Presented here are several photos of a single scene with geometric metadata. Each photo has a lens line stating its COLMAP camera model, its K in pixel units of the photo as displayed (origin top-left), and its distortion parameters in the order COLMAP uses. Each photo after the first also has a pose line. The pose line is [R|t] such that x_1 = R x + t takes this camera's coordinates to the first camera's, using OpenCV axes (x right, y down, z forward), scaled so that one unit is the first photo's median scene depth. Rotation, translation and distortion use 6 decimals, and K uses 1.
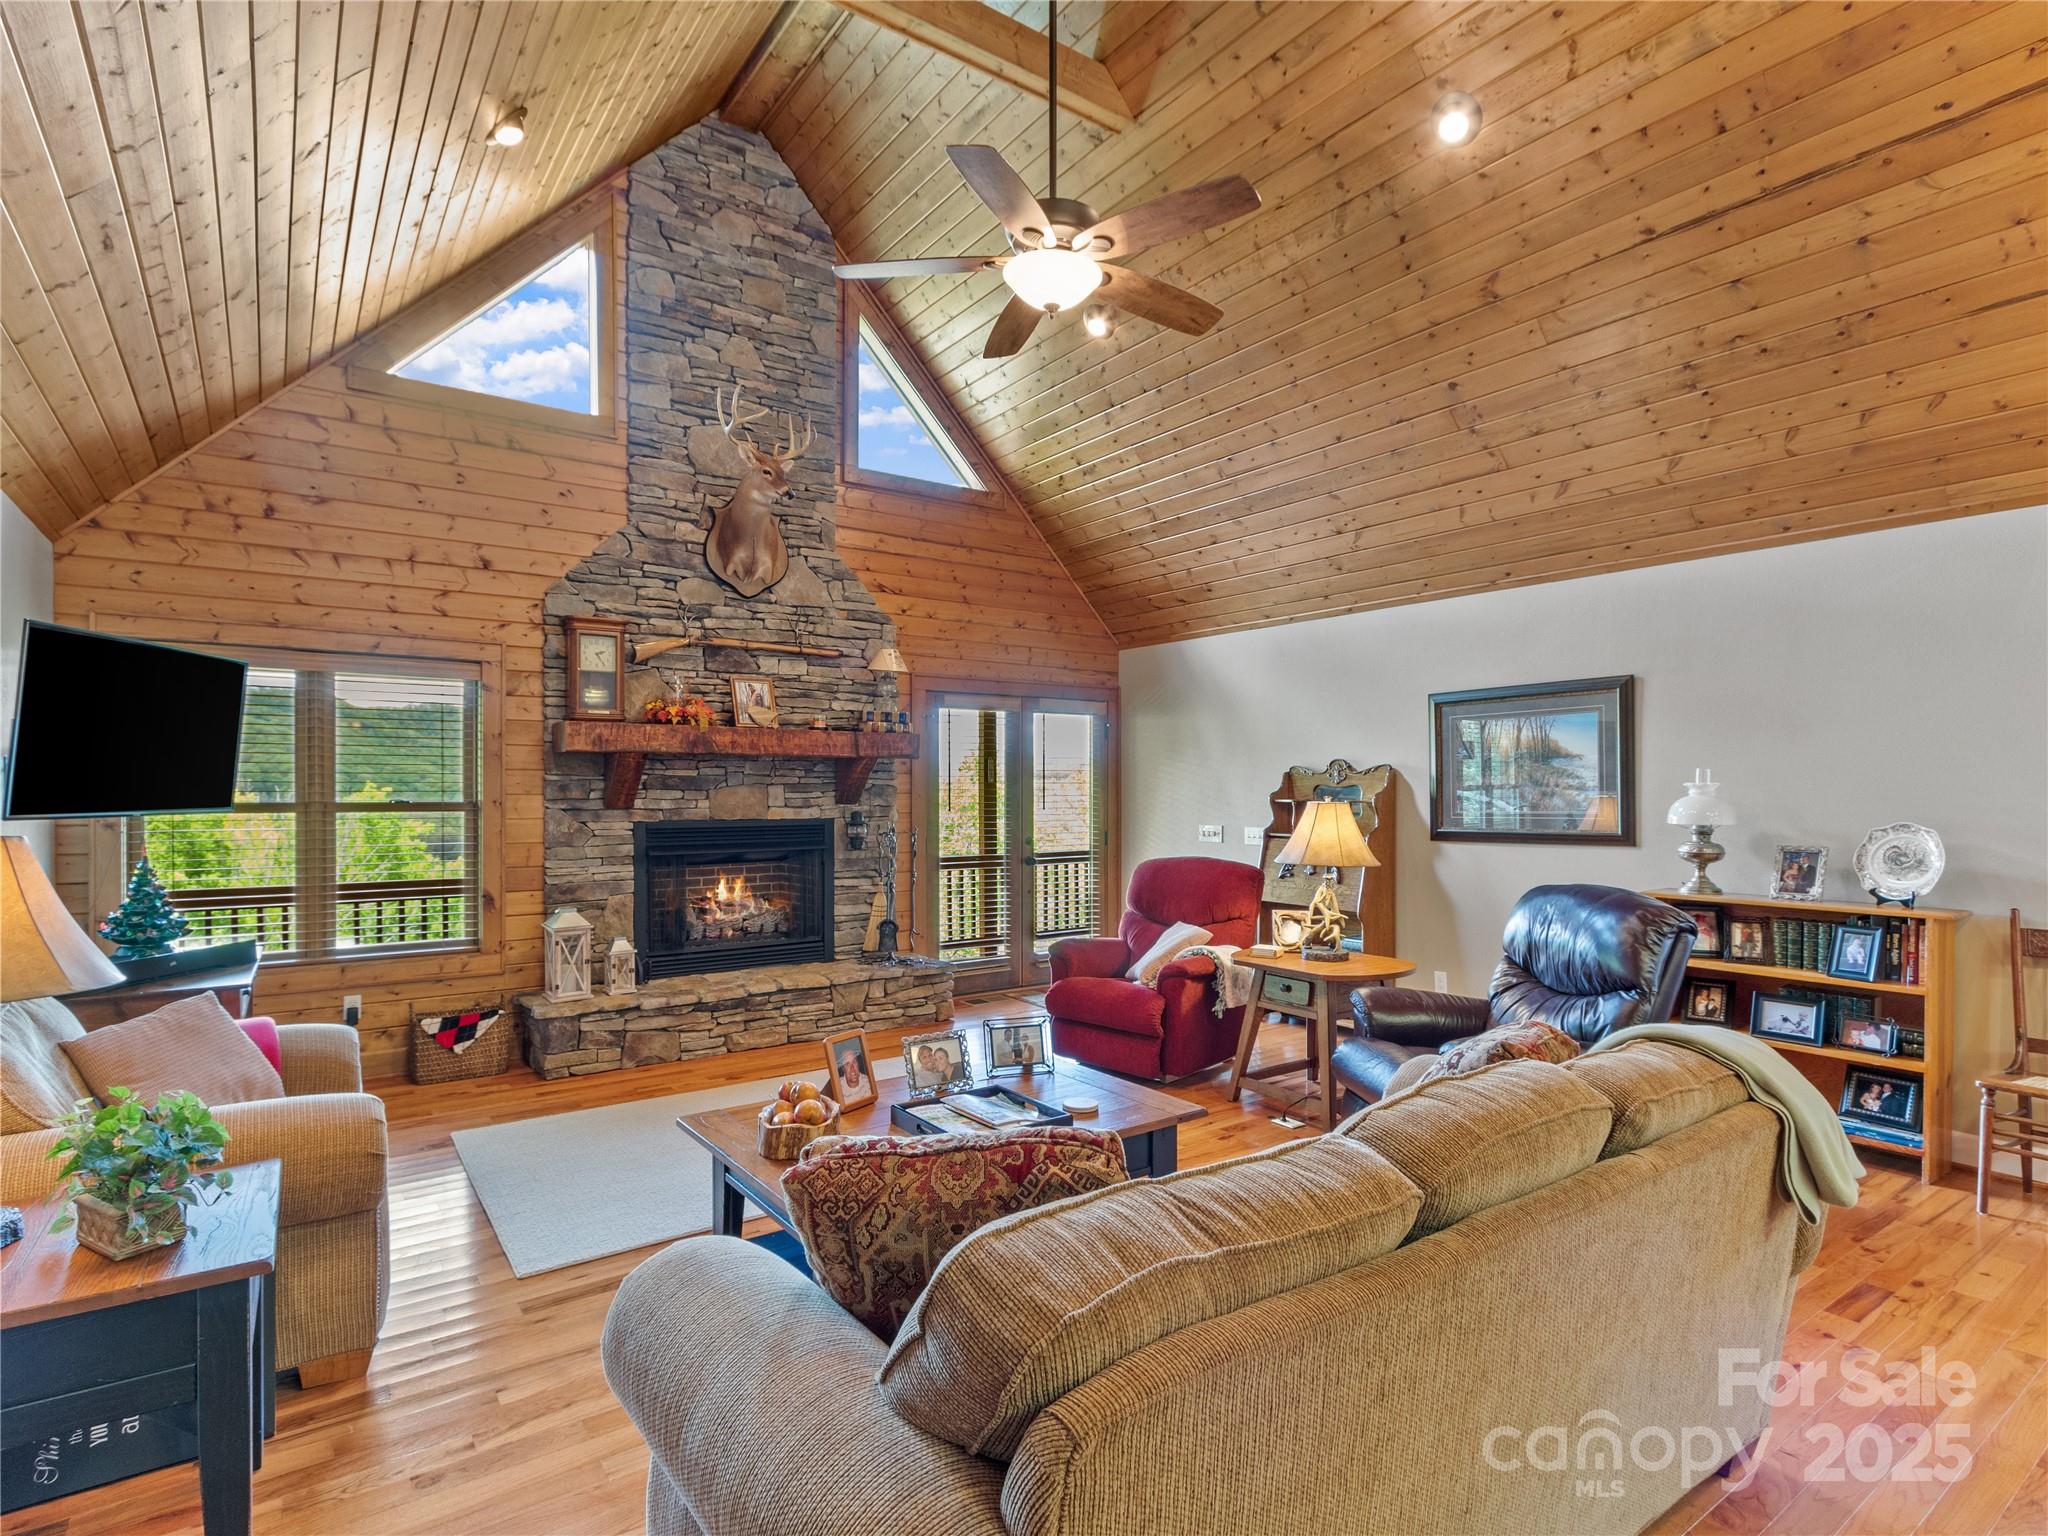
lens RADIAL K [[1049.2, 0, 1014.1], [0, 1049.2, 779.9], [0, 0, 1]] dist [-0.000875, 0.000168]
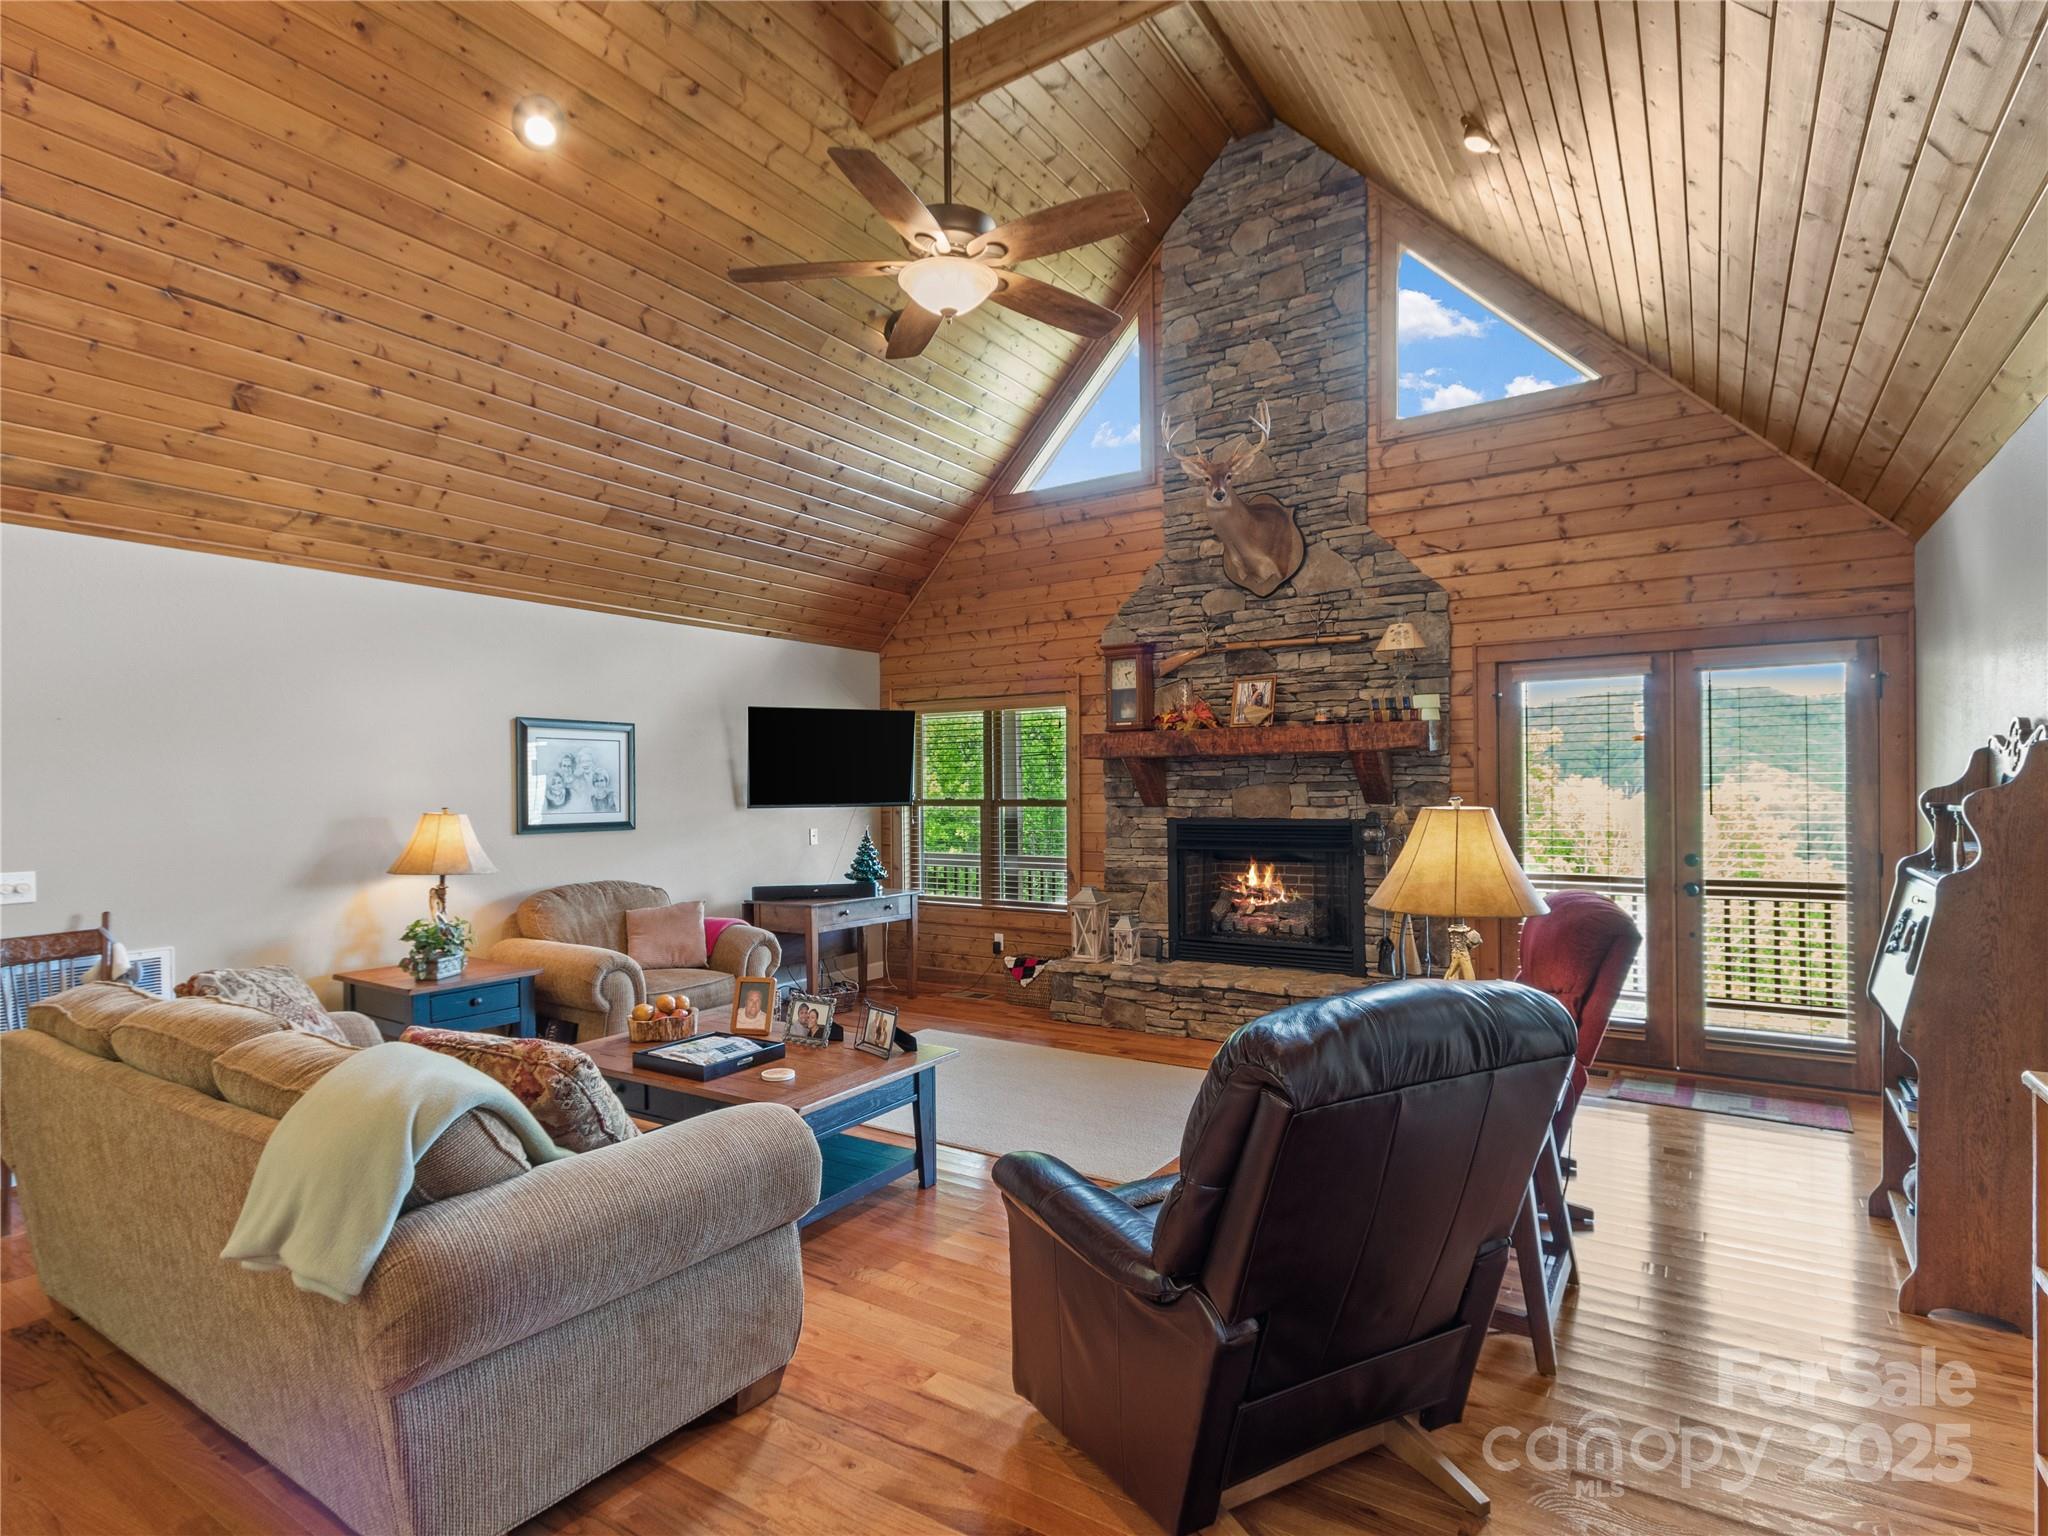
lens RADIAL K [[1049.2, 0, 1014.1], [0, 1049.2, 779.9], [0, 0, 1]] dist [-0.000875, 0.000168]
pose [[0.358998, -0.011827, -0.933263, 0.620867], [0.017117, 0.999835, -0.006086, 0.003045], [0.933181, -0.013790, 0.359141, 0.432610]]
